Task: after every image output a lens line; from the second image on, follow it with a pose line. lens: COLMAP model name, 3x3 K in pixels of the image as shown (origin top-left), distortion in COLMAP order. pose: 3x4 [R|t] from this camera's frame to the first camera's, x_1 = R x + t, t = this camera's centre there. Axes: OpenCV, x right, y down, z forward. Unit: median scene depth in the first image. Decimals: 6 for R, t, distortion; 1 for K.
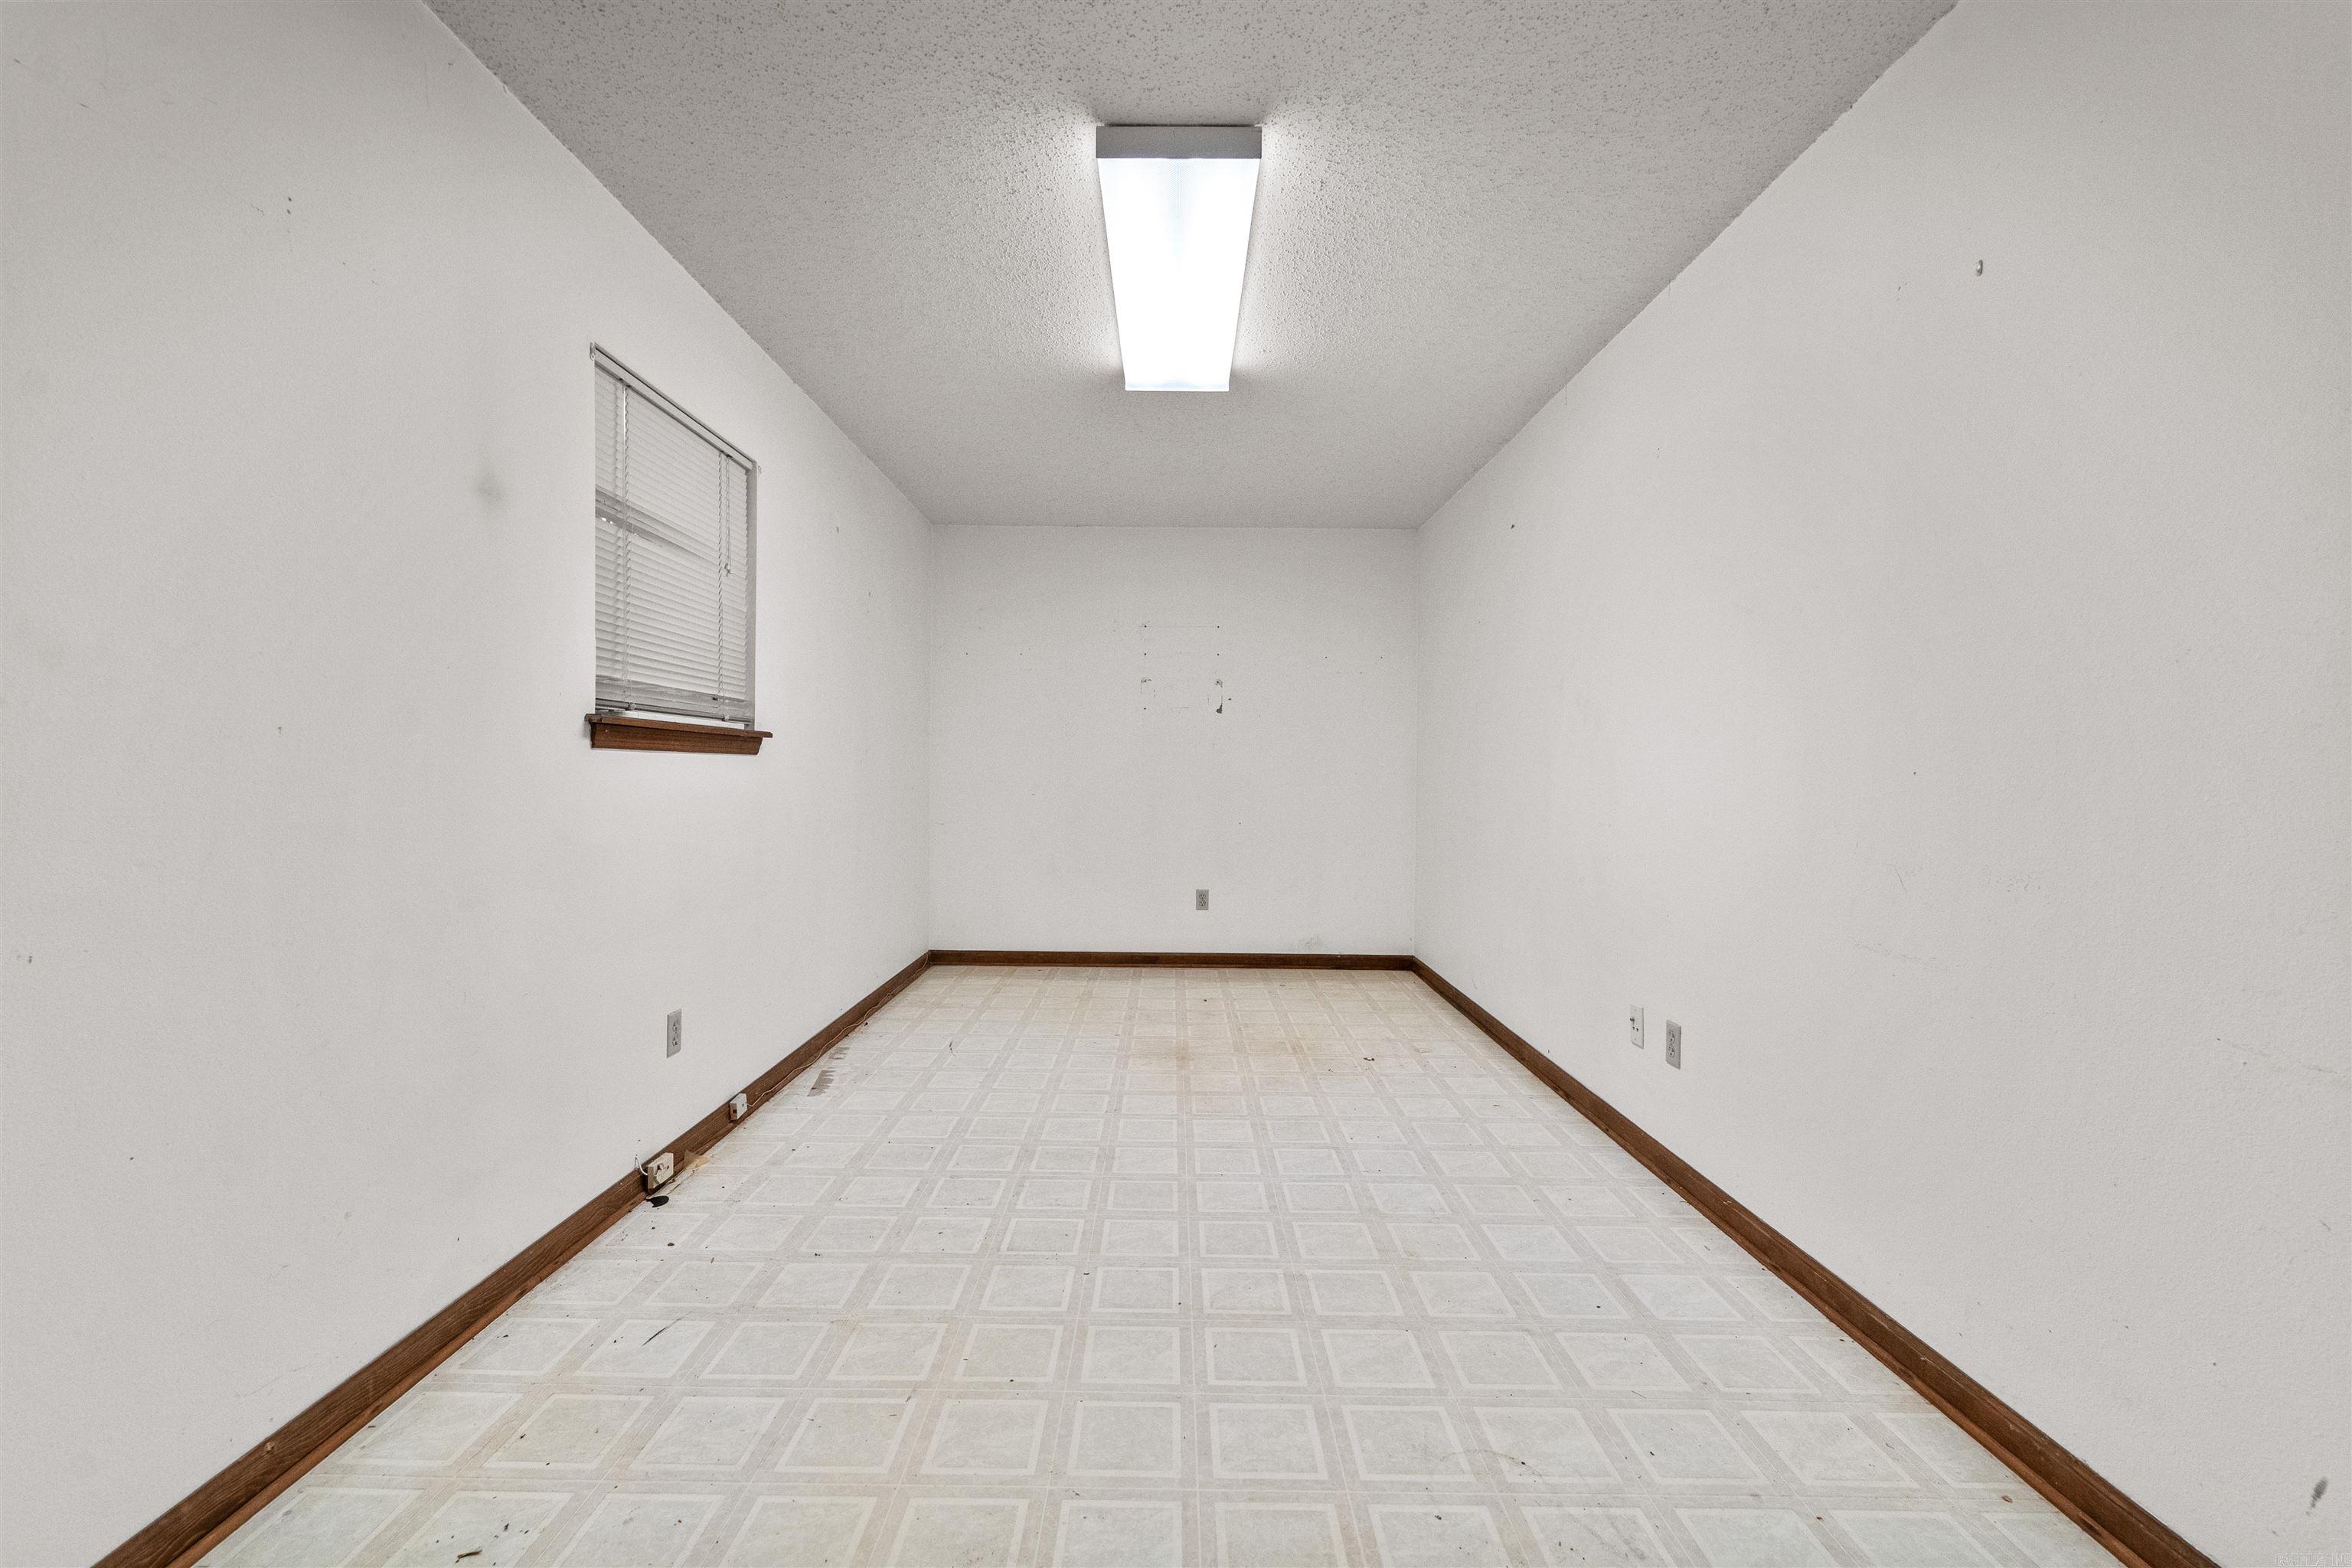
lens RADIAL K [[971.2, 0, 1172.8], [0, 971.2, 778.5], [0, 0, 1]] dist [0.005578, -0.003053]
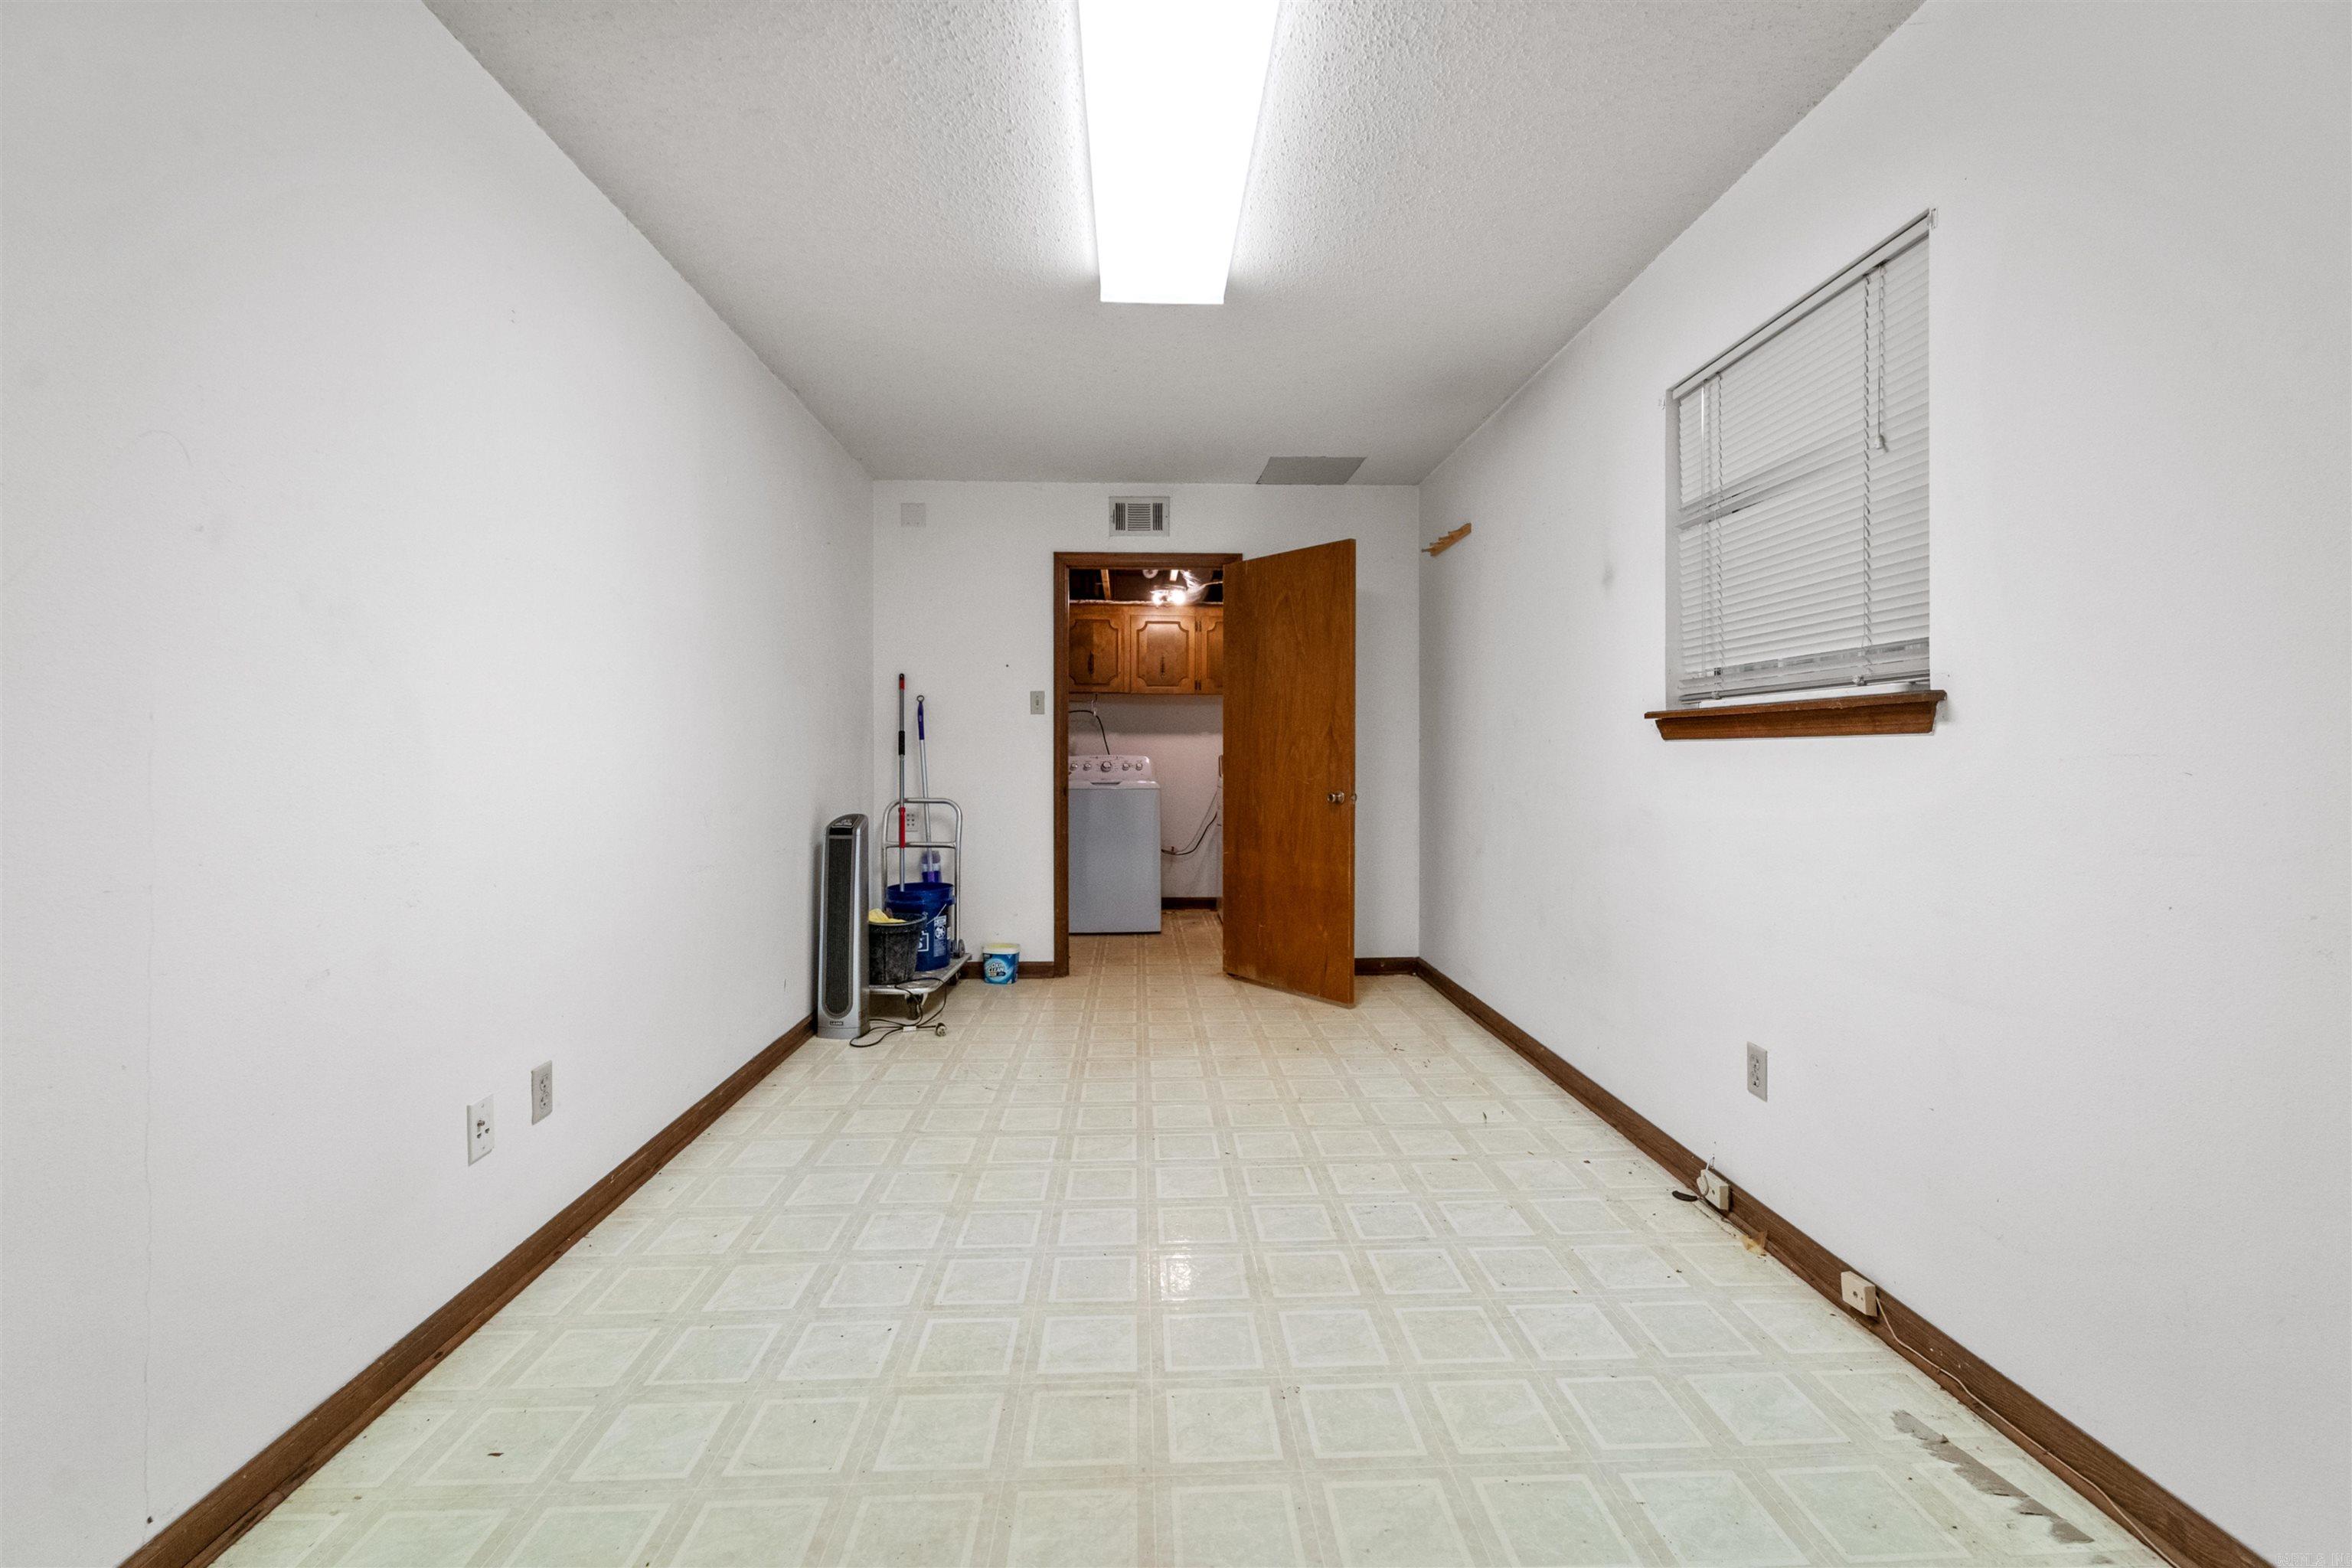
lens RADIAL K [[971.2, 0, 1175.5], [0, 971.2, 764.9], [0, 0, 1]] dist [0.005578, -0.003053]
pose [[-0.999155, -0.008507, -0.040206, 0.028721], [-0.009143, 0.999836, 0.015658, -0.013449], [0.040066, 0.016013, -0.999069, 1.878265]]
